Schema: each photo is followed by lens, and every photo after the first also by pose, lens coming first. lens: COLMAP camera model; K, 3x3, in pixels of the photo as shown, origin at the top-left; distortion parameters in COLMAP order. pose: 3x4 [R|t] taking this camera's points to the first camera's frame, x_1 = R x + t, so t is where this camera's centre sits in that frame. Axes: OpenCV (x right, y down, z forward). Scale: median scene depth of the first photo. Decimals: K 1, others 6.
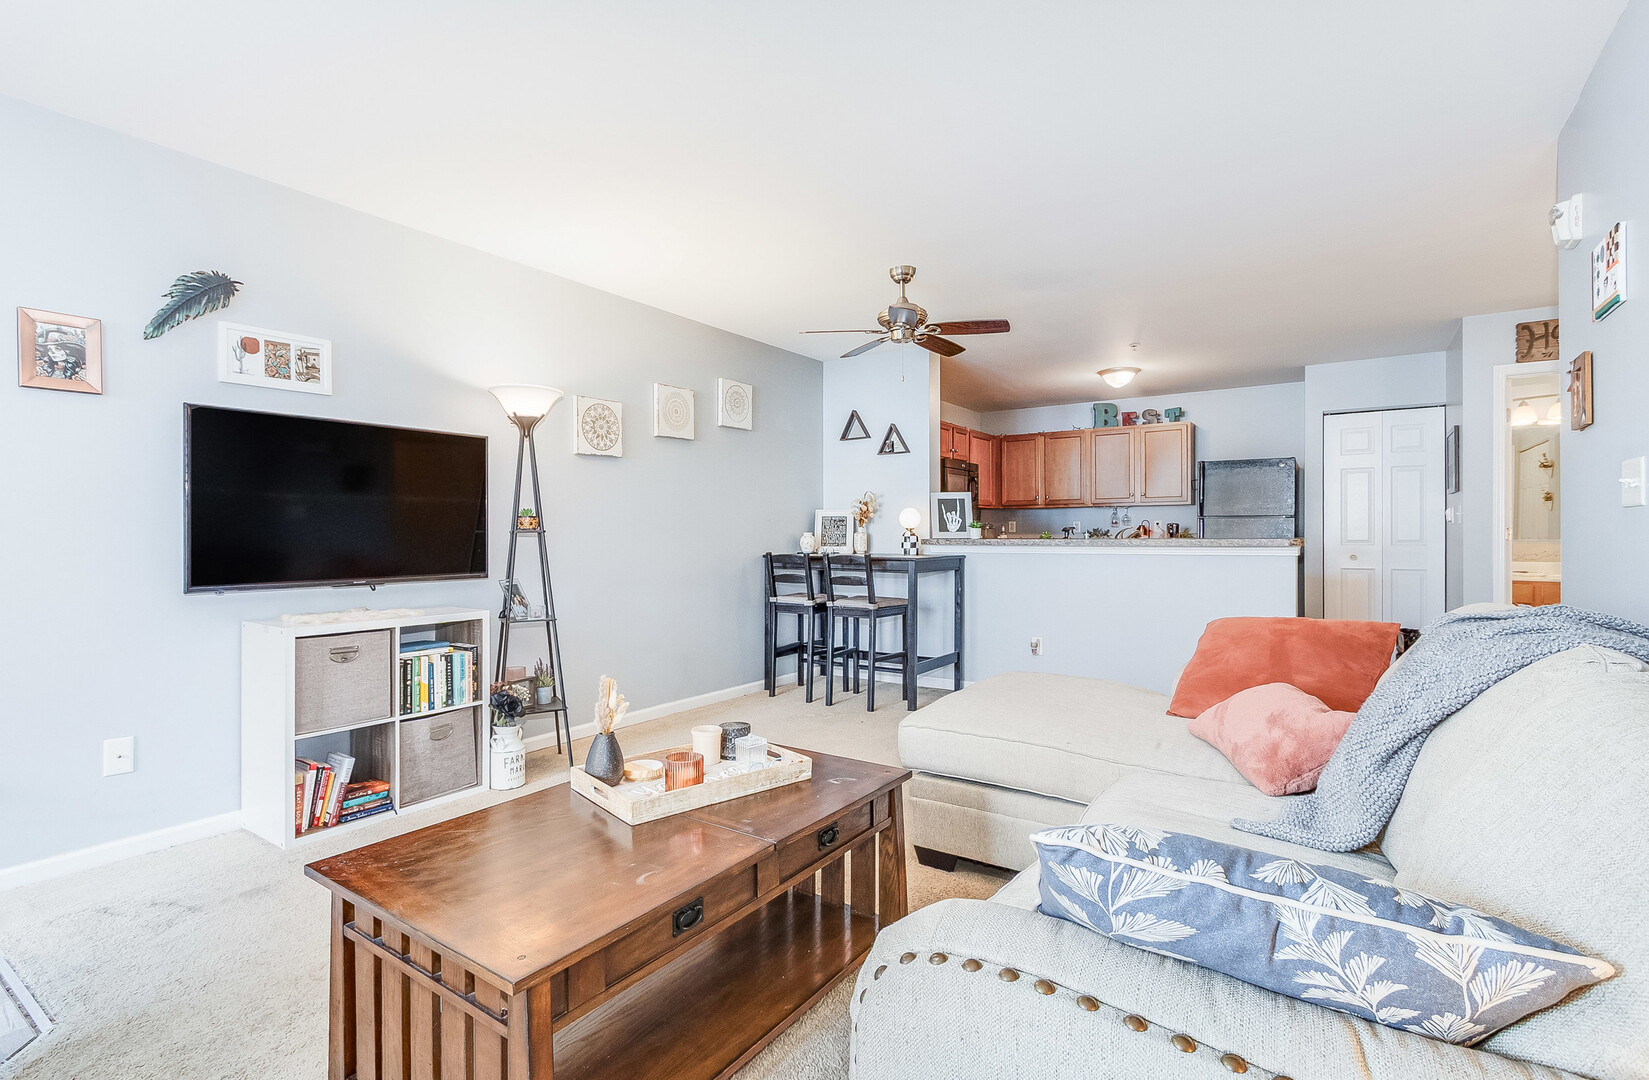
lens RADIAL K [[767.7, 0, 825.8], [0, 767.7, 541.0], [0, 0, 1]] dist [-0.000940, -0.000436]
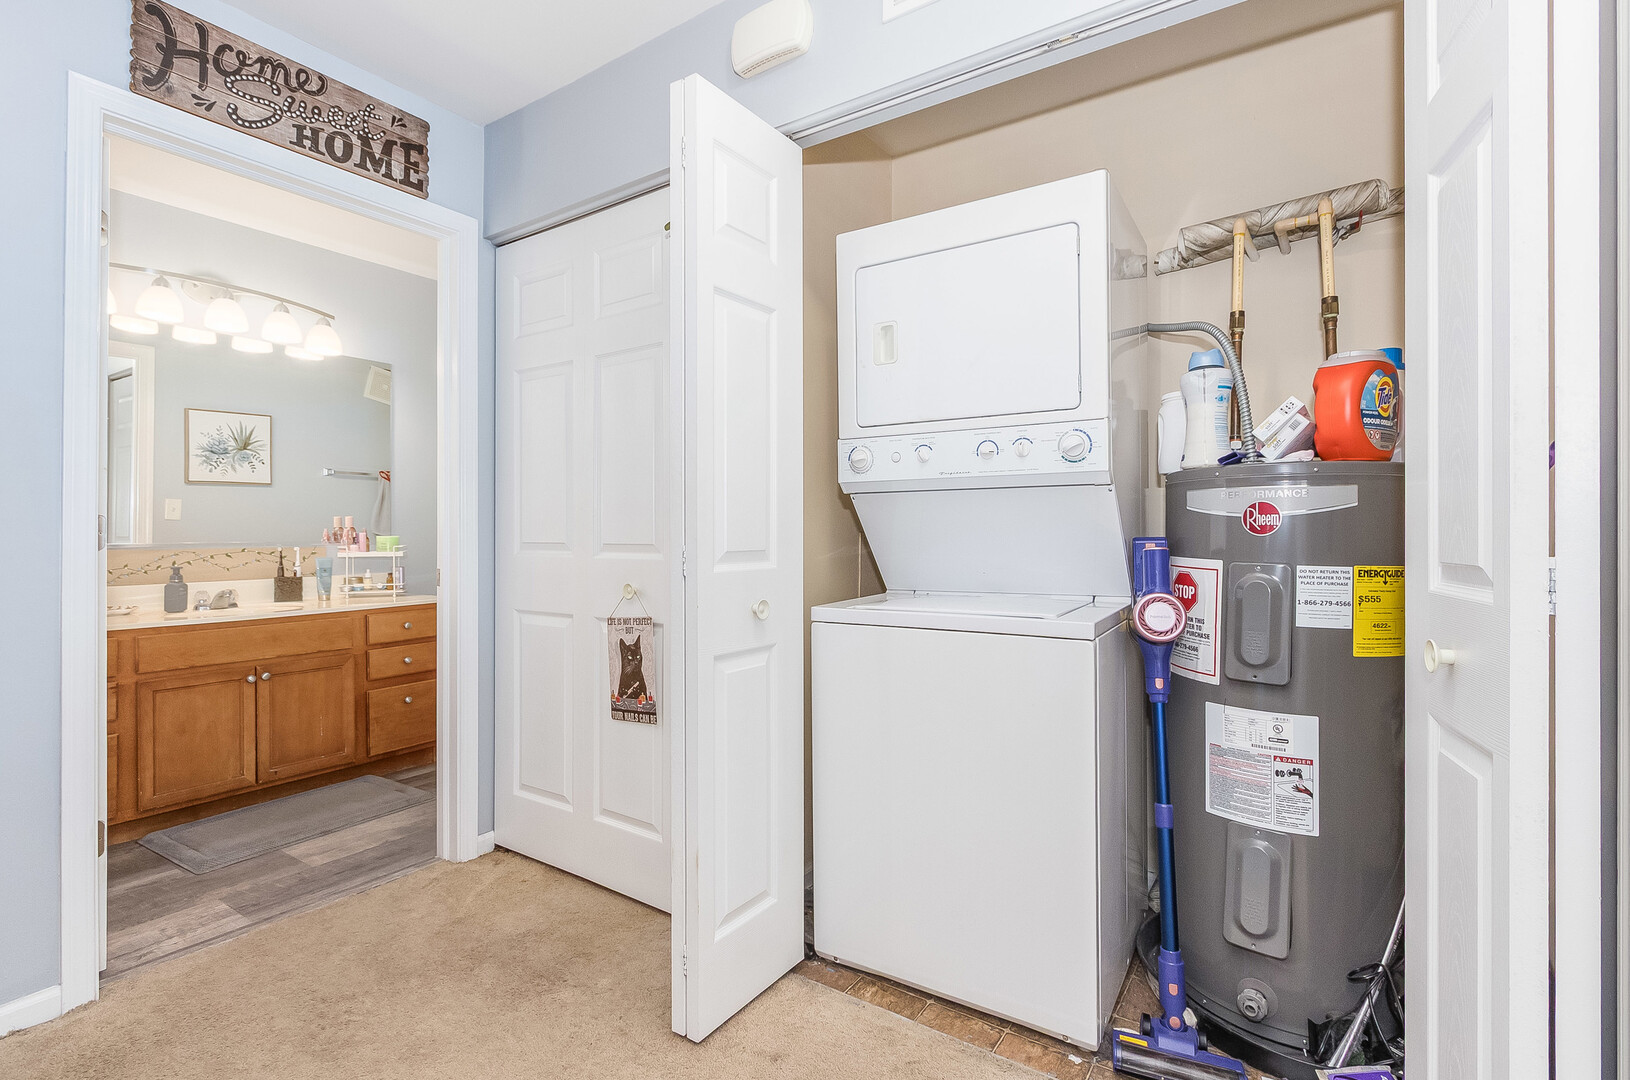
lens RADIAL K [[765.7, 0, 813.0], [0, 765.7, 528.4], [0, 0, 1]] dist [-0.000212, 0.000055]
pose [[-0.000519, 0.010160, 0.999948, 0.452162], [0.005043, 0.999936, -0.010157, -0.005097], [-0.999987, 0.005037, -0.000570, 0.575176]]
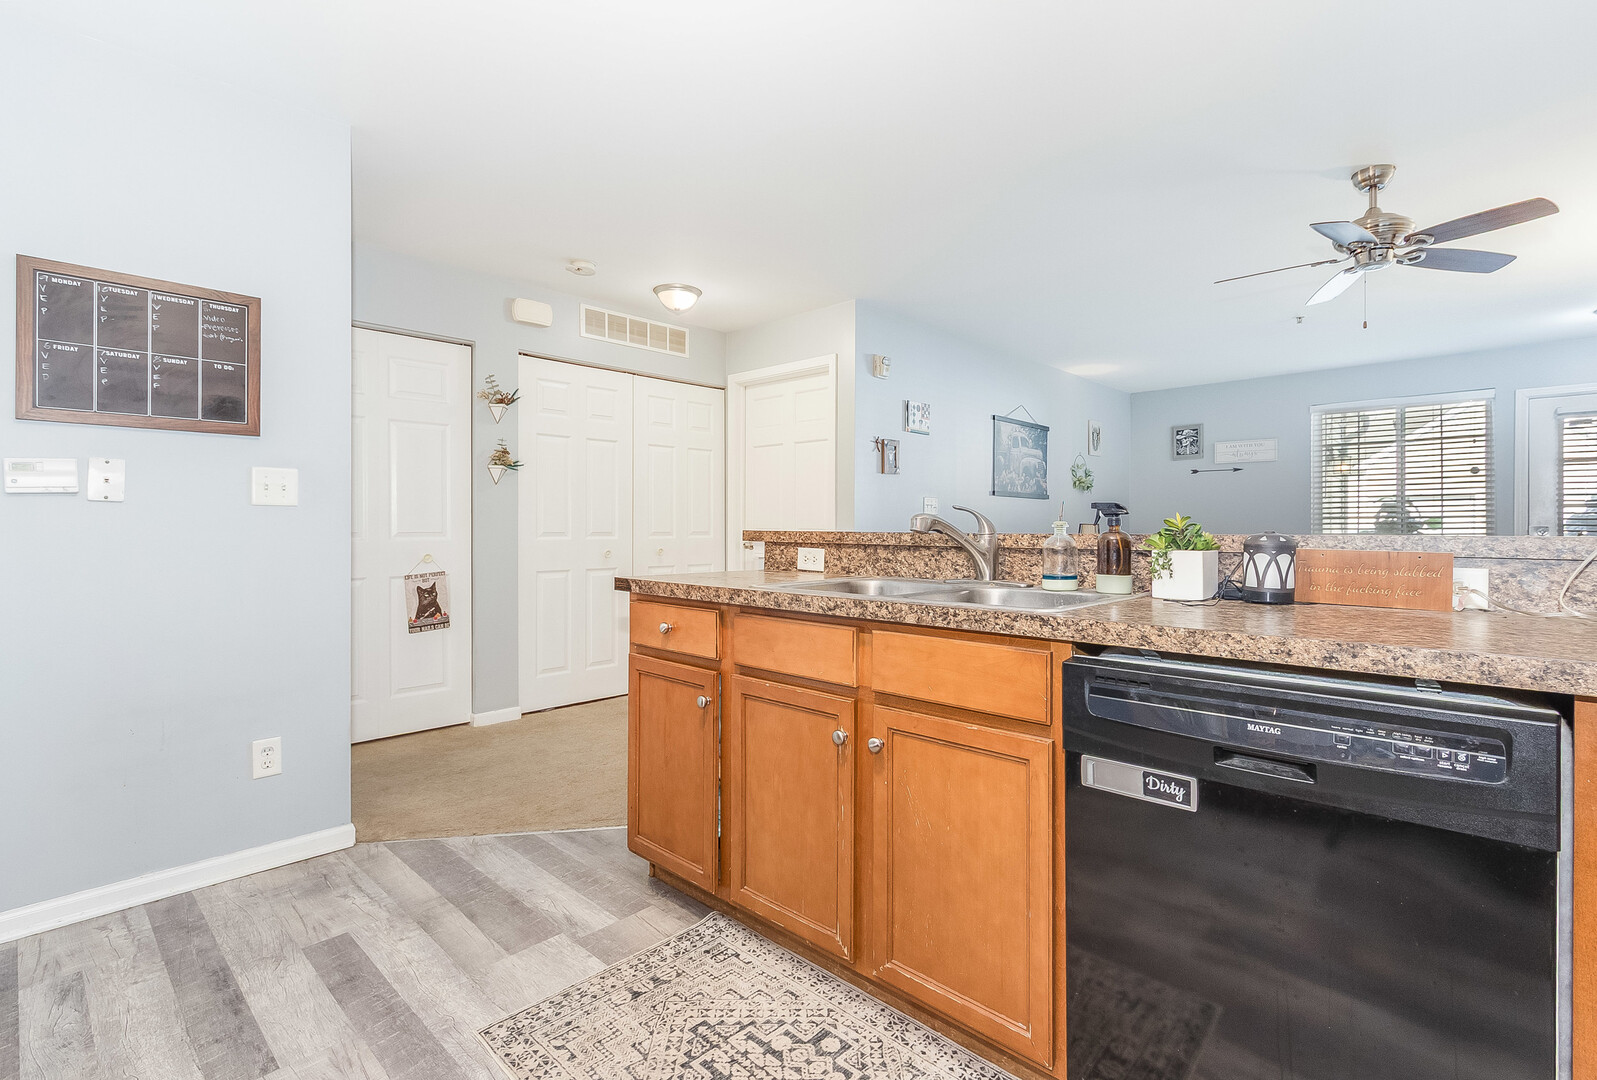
lens RADIAL K [[753.9, 0, 796.3], [0, 753.9, 529.1], [0, 0, 1]] dist [-0.003210, -0.000342]
pose [[-0.986084, 0.003212, 0.166214, 0.393160], [0.005025, 0.999932, 0.010490, -0.009909], [-0.166169, 0.011180, -0.986034, 1.335650]]
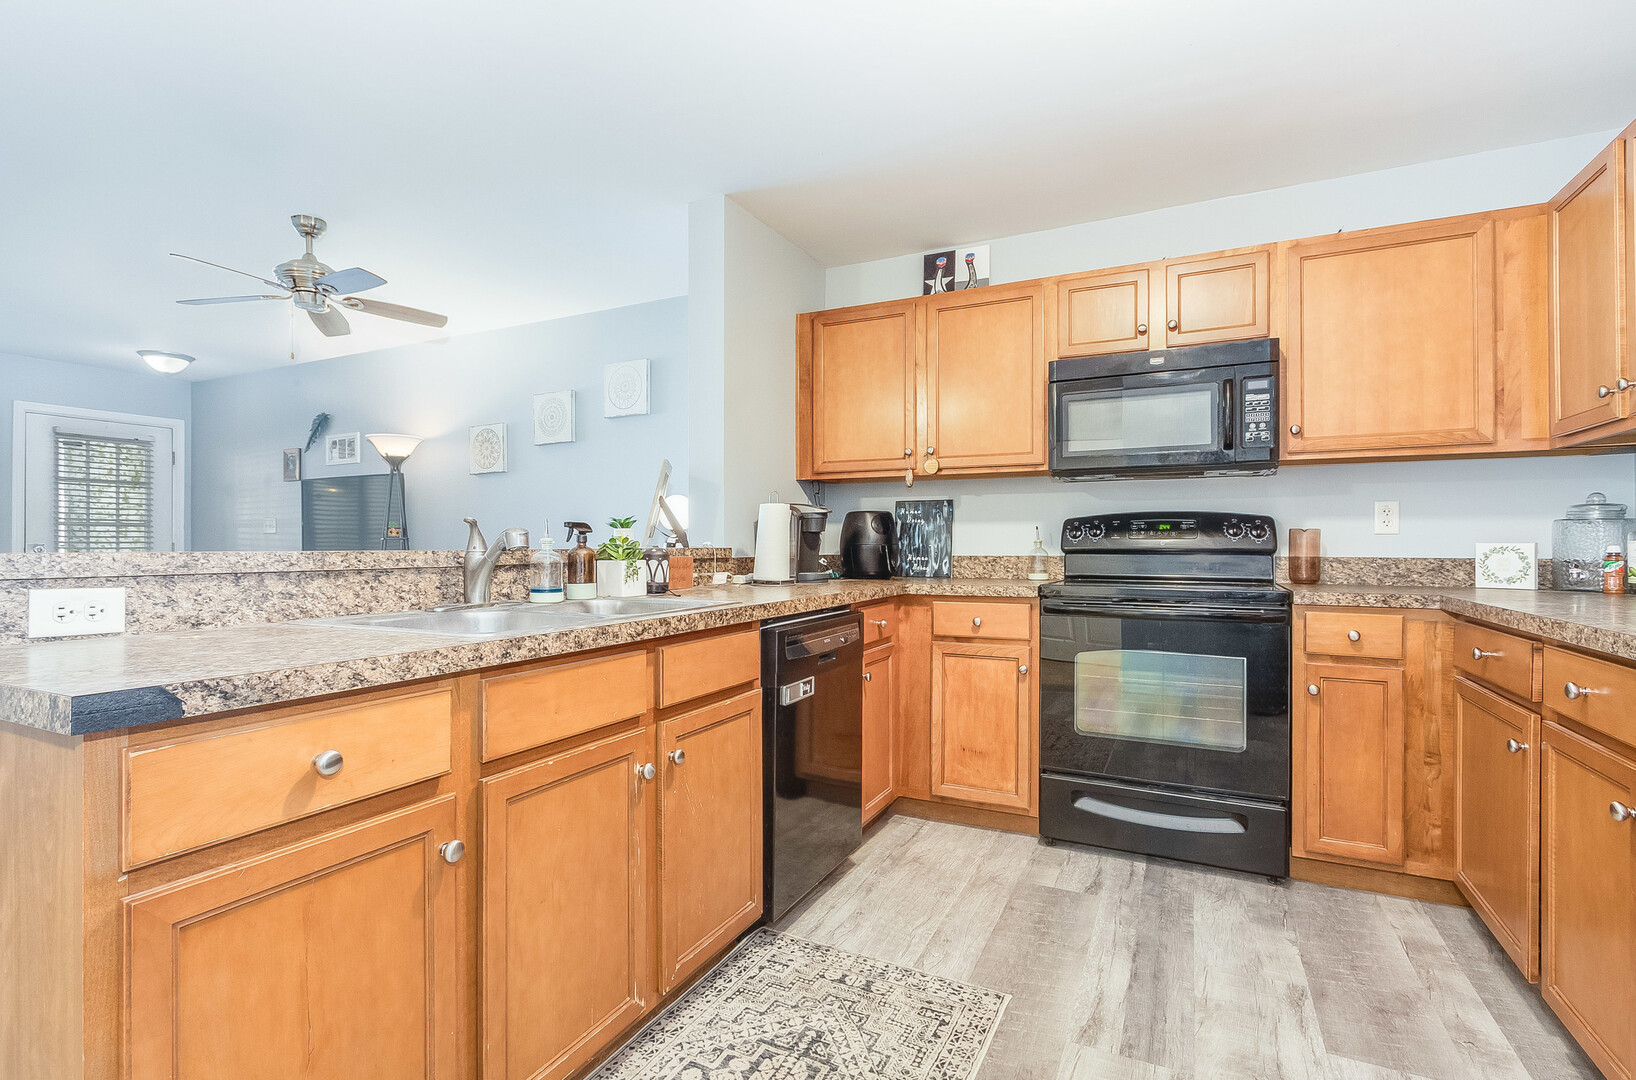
lens RADIAL K [[765.7, 0, 812.0], [0, 765.7, 539.7], [0, 0, 1]] dist [-0.004349, -0.000464]
pose [[0.129128, -0.000692, -0.991628, 0.724557], [-0.007172, 0.999973, -0.001632, -0.008704], [0.991602, 0.007323, 0.129120, 1.050410]]
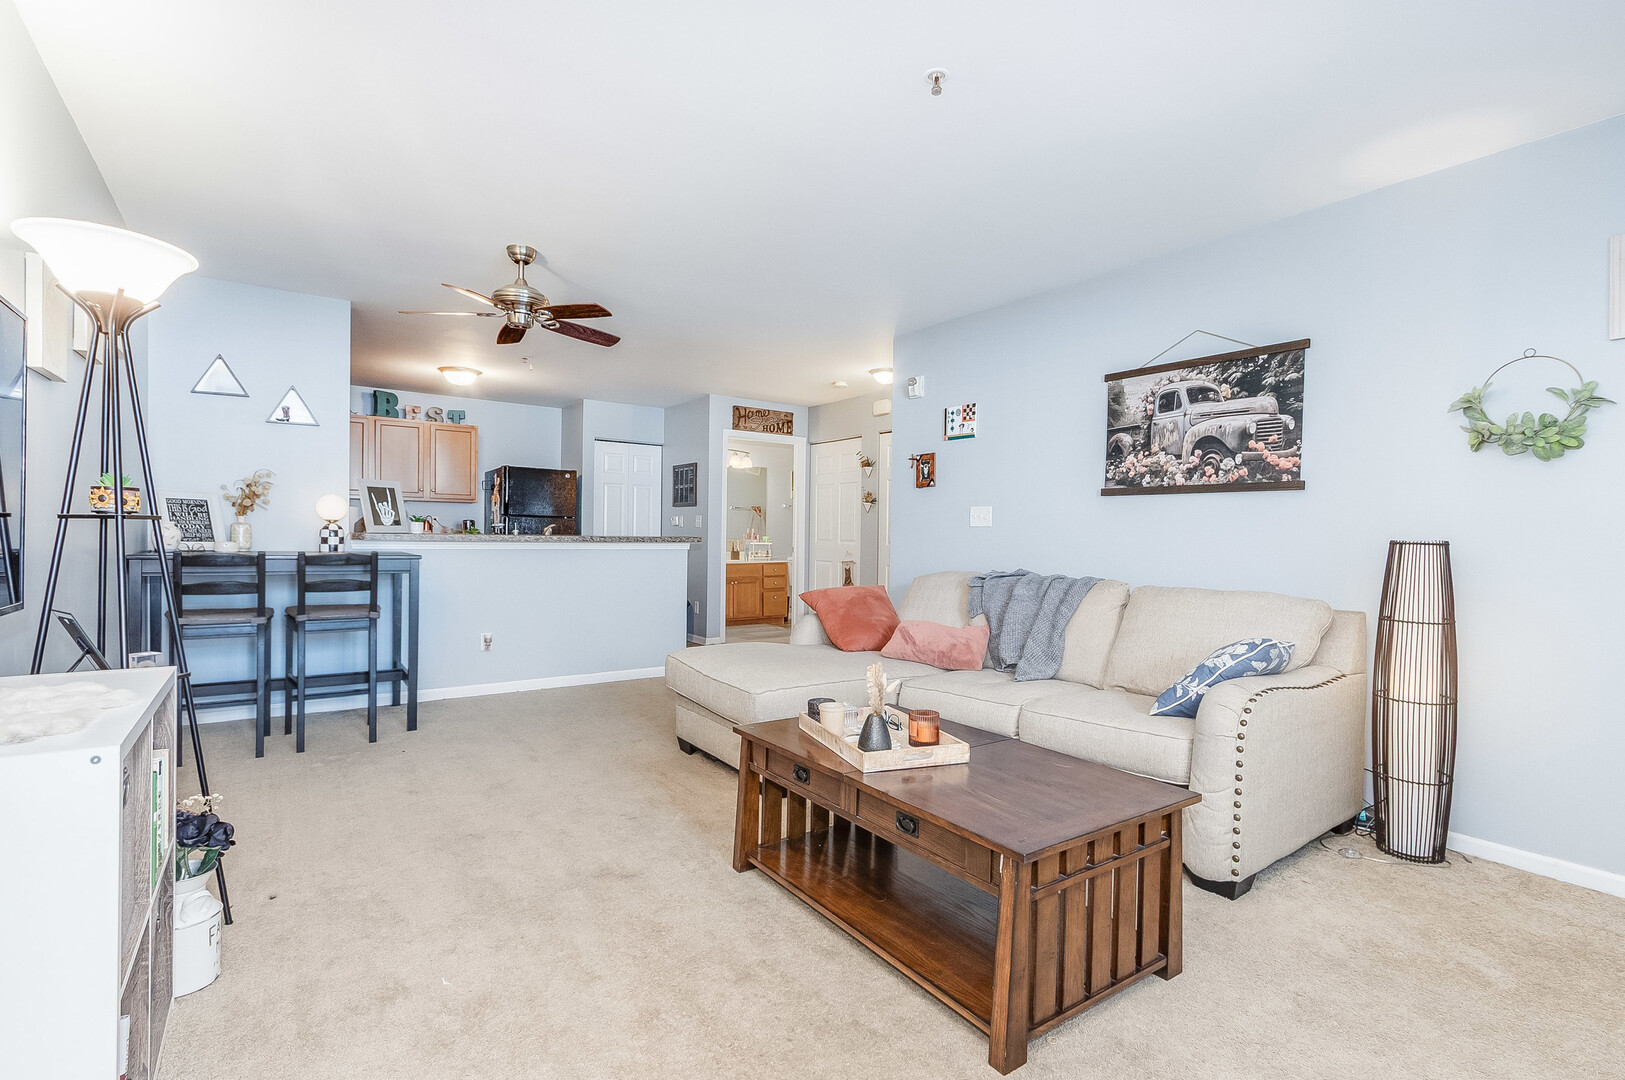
lens RADIAL K [[751.4, 0, 802.7], [0, 751.4, 546.6], [0, 0, 1]] dist [-0.005388, -0.000481]
pose [[0.359524, -0.005267, 0.933121, -0.465509], [-0.010257, 0.999901, 0.009596, -0.000940], [-0.933079, -0.013021, 0.359435, 0.251016]]
